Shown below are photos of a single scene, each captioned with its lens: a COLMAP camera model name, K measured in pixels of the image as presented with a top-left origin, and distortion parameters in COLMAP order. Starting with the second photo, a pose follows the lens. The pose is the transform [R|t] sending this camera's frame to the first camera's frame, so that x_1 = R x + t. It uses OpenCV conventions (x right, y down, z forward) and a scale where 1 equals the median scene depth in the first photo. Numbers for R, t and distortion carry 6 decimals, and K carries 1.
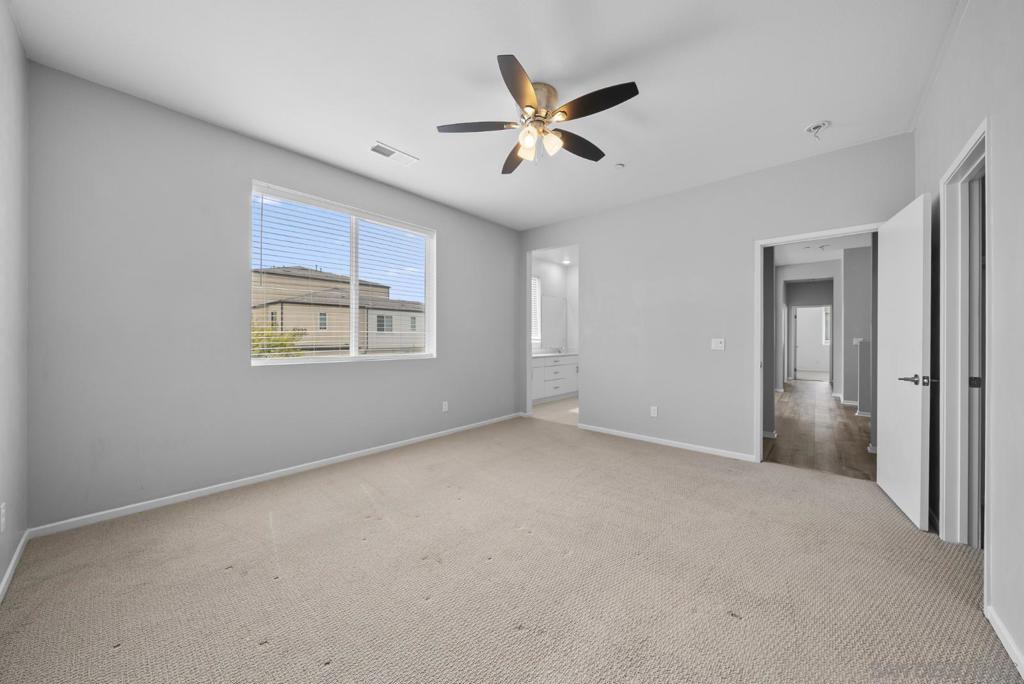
lens RADIAL K [[350.9, 0, 515.3], [0, 350.9, 340.4], [0, 0, 1]] dist [-0.000574, -0.000117]
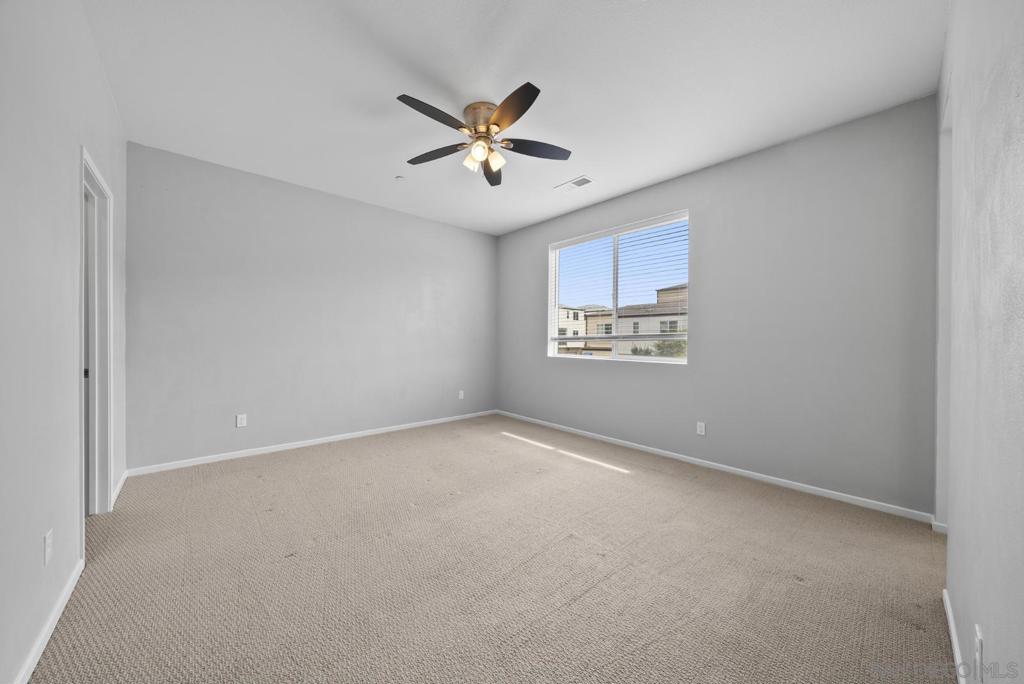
lens RADIAL K [[350.9, 0, 515.3], [0, 350.9, 340.4], [0, 0, 1]] dist [-0.000574, -0.000117]
pose [[-0.104430, 0.005413, -0.994517, 0.752228], [-0.006708, 0.999959, 0.006147, -0.010670], [0.994510, 0.007313, -0.104390, 0.823967]]
